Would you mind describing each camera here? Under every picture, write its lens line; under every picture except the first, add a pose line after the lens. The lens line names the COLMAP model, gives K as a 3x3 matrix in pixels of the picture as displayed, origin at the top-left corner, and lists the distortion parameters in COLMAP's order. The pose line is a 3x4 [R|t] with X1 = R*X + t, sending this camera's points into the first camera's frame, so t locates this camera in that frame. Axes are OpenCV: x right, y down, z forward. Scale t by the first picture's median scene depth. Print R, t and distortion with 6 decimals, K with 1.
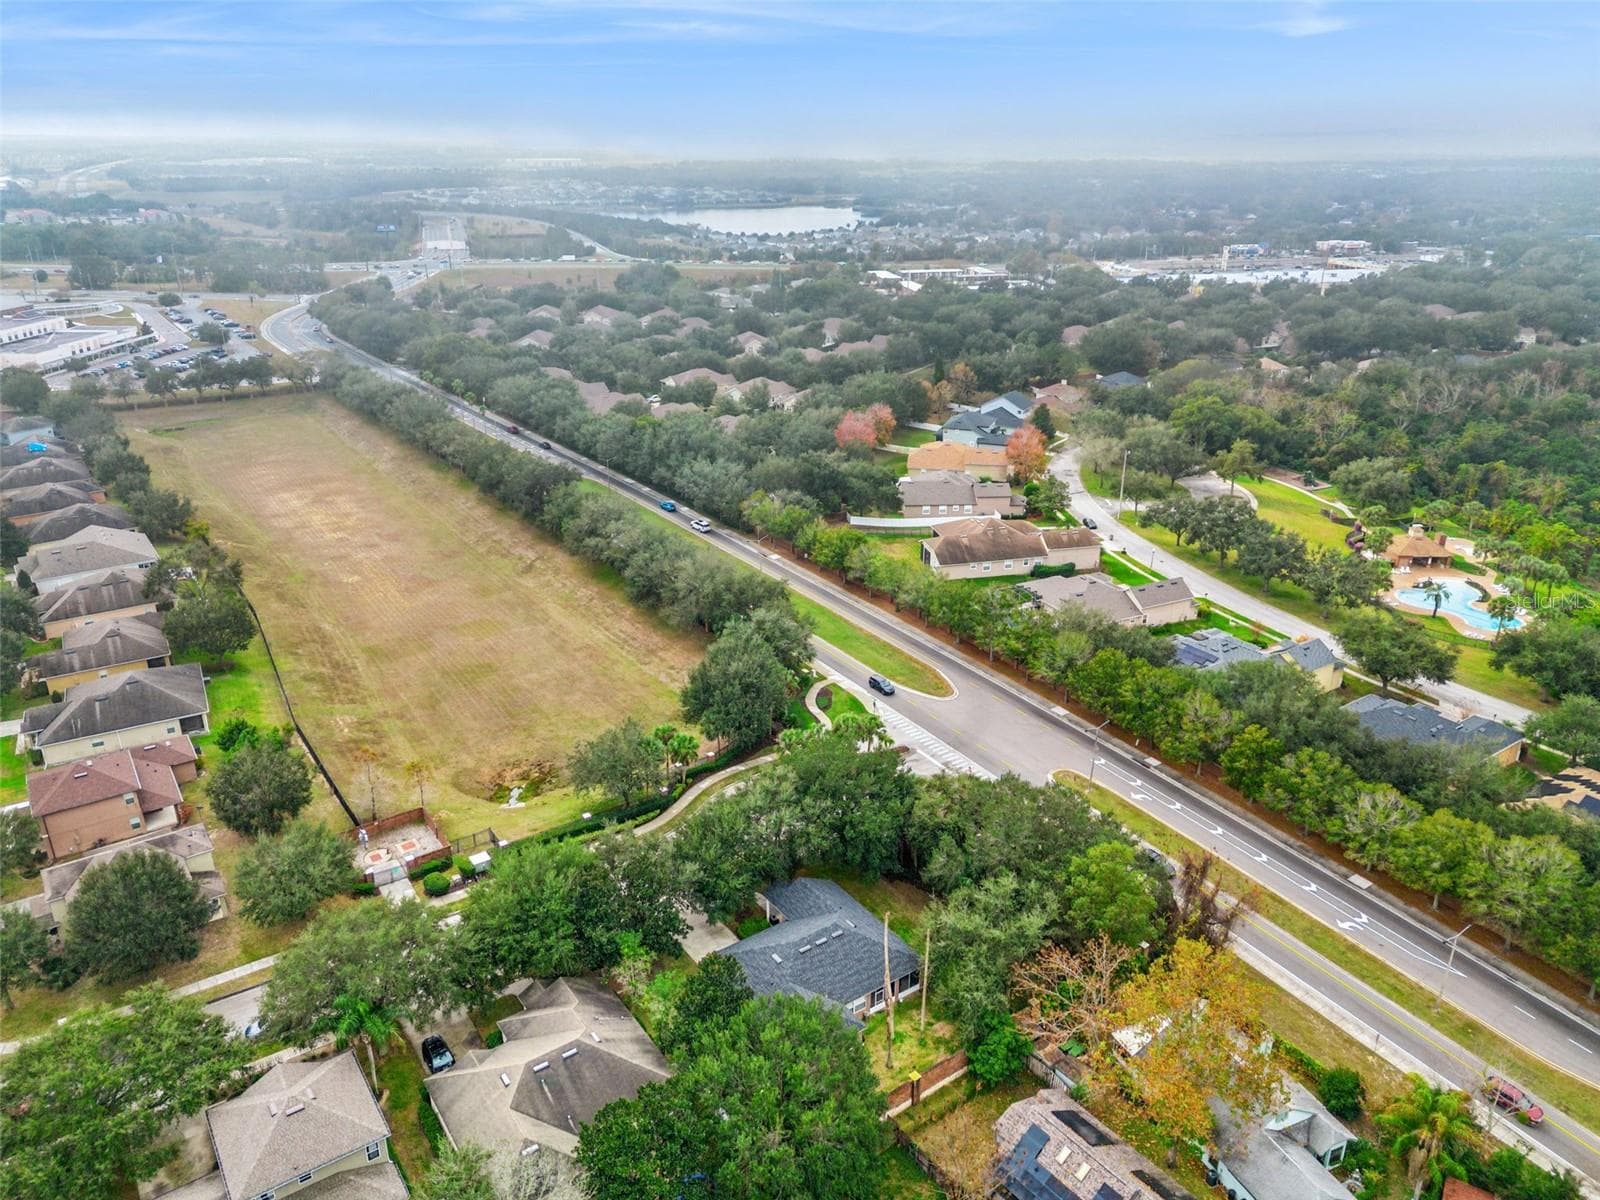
lens RADIAL K [[1135.7, 0, 801.6], [0, 1135.7, 637.8], [0, 0, 1]] dist [0.072647, -0.065688]
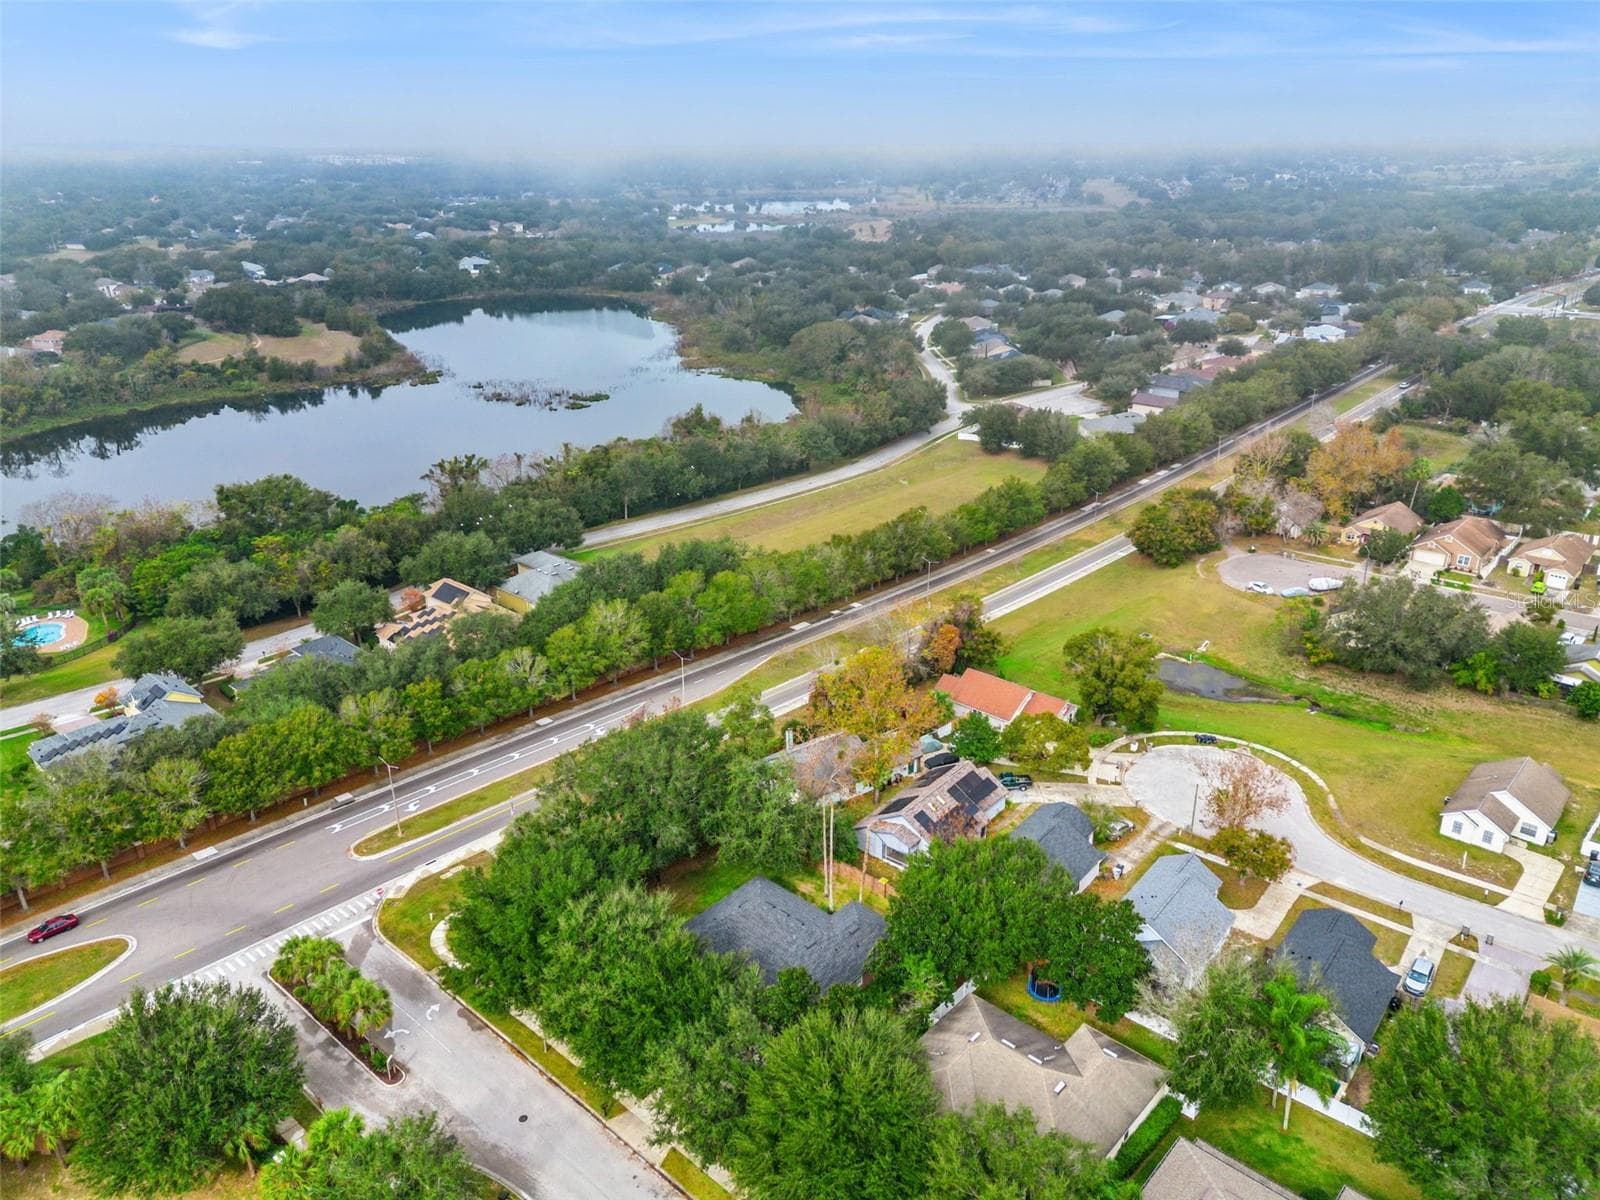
lens RADIAL K [[1133.7, 0, 804.7], [0, 1133.7, 598.5], [0, 0, 1]] dist [0.076131, -0.054327]
pose [[-0.230839, -0.364684, 0.902064, -0.409568], [0.405470, 0.806712, 0.429895, -0.197932], [-0.884482, 0.464996, -0.038352, 0.460974]]
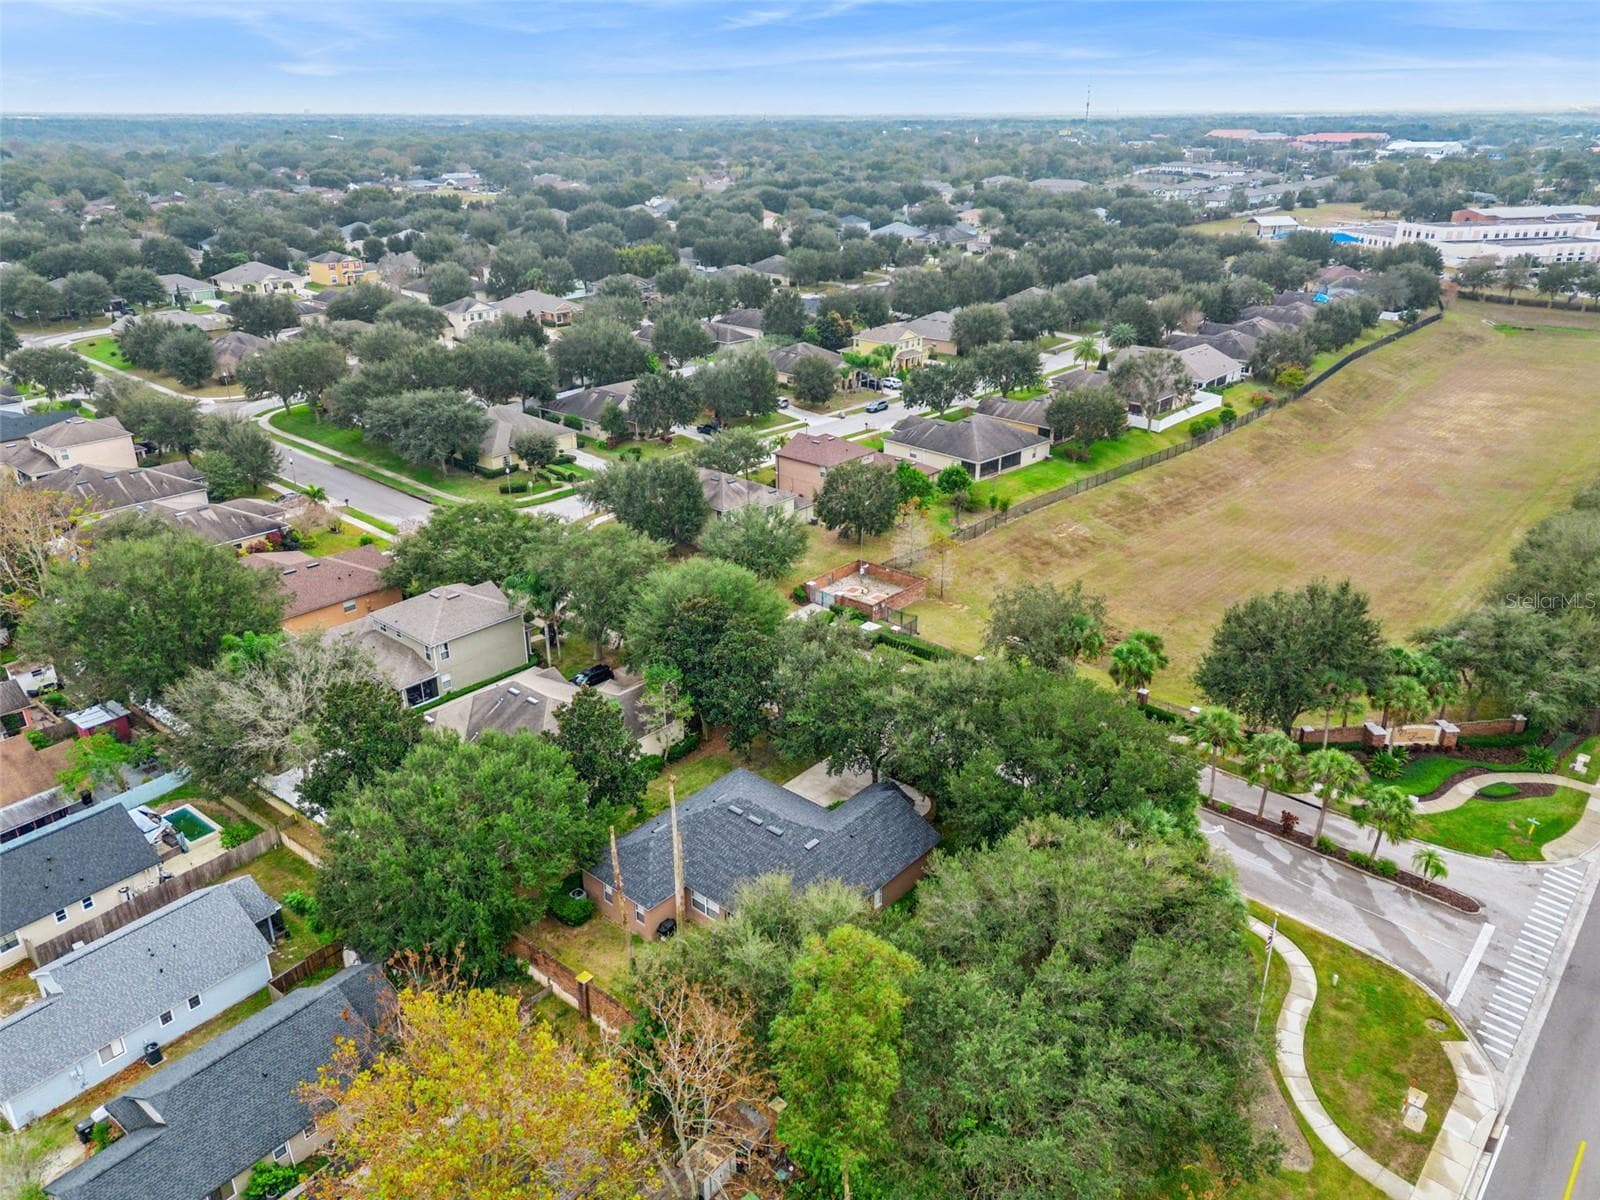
lens RADIAL K [[1142.8, 0, 806.6], [0, 1142.8, 599.1], [0, 0, 1]] dist [0.072212, -0.051421]
pose [[0.250025, 0.388762, -0.886765, 0.318414], [-0.397996, 0.876167, 0.271900, -0.035467], [0.882659, 0.284948, 0.373789, 0.368947]]
